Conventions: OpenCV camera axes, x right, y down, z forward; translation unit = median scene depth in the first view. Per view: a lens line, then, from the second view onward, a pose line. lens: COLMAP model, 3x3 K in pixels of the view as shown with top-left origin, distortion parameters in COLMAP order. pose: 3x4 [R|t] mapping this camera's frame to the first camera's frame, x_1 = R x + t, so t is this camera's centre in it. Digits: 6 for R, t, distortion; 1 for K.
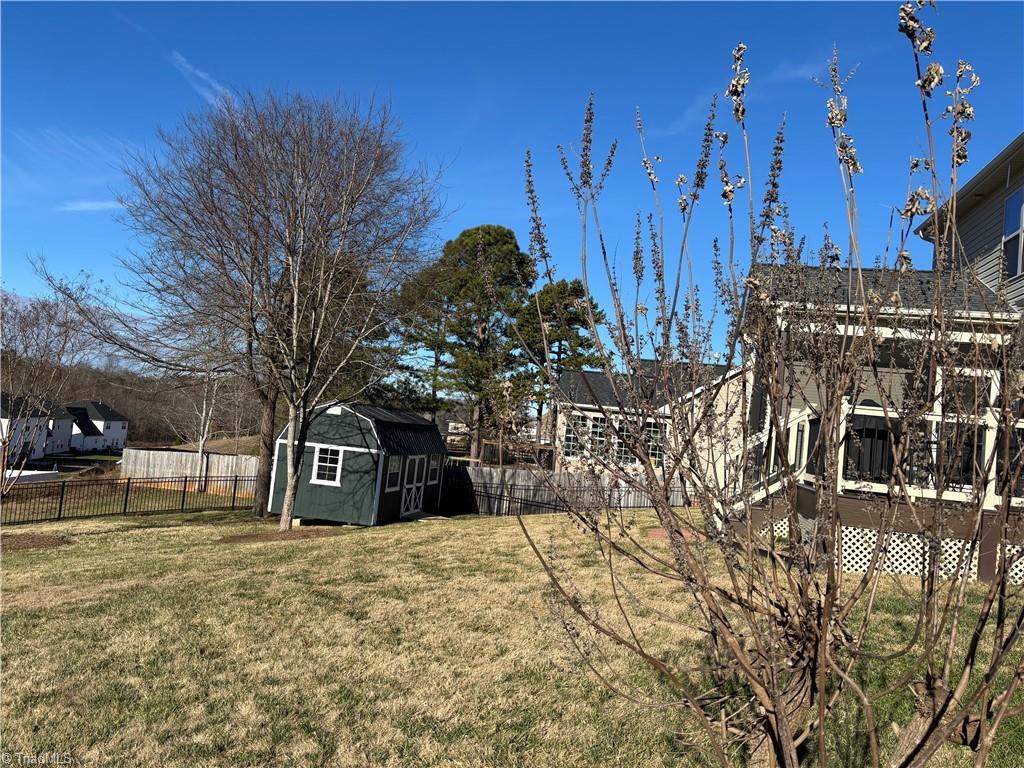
lens RADIAL K [[773.3, 0, 513.8], [0, 773.3, 380.4], [0, 0, 1]] dist [0.037122, 0.001316]
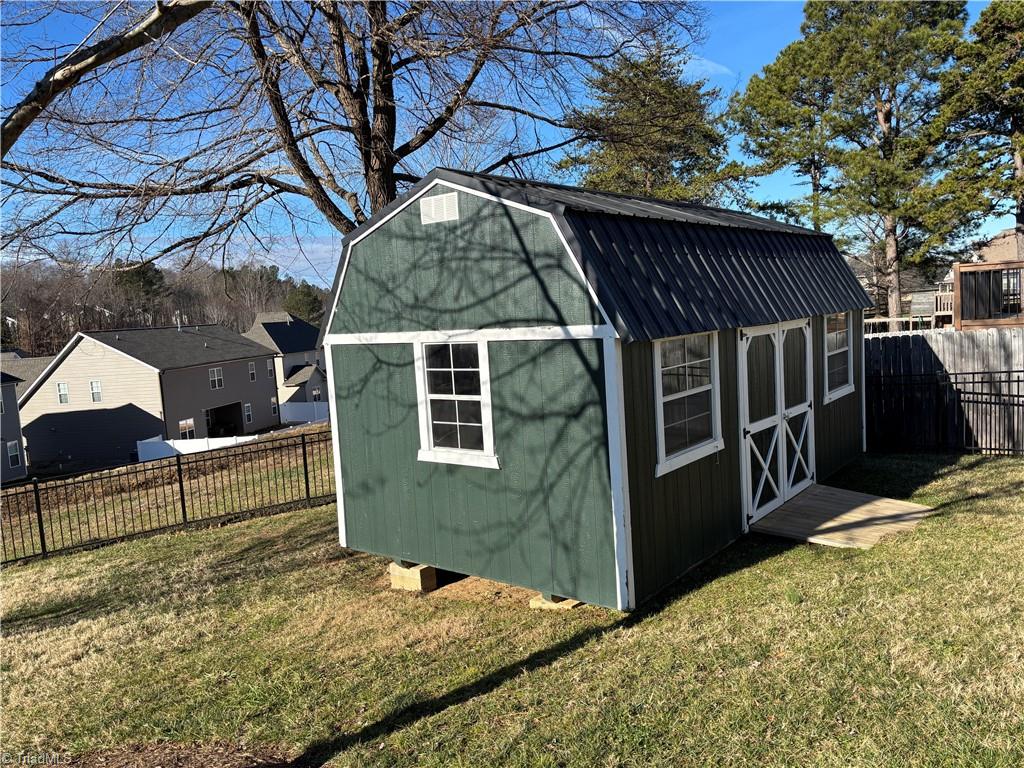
lens RADIAL K [[773.3, 0, 509.5], [0, 773.3, 373.9], [0, 0, 1]] dist [0.037122, 0.001316]
pose [[0.872212, -0.112105, -0.476108, -0.079571], [0.178259, 0.979291, 0.095980, 0.075078], [0.455489, -0.168585, 0.874133, 0.751733]]
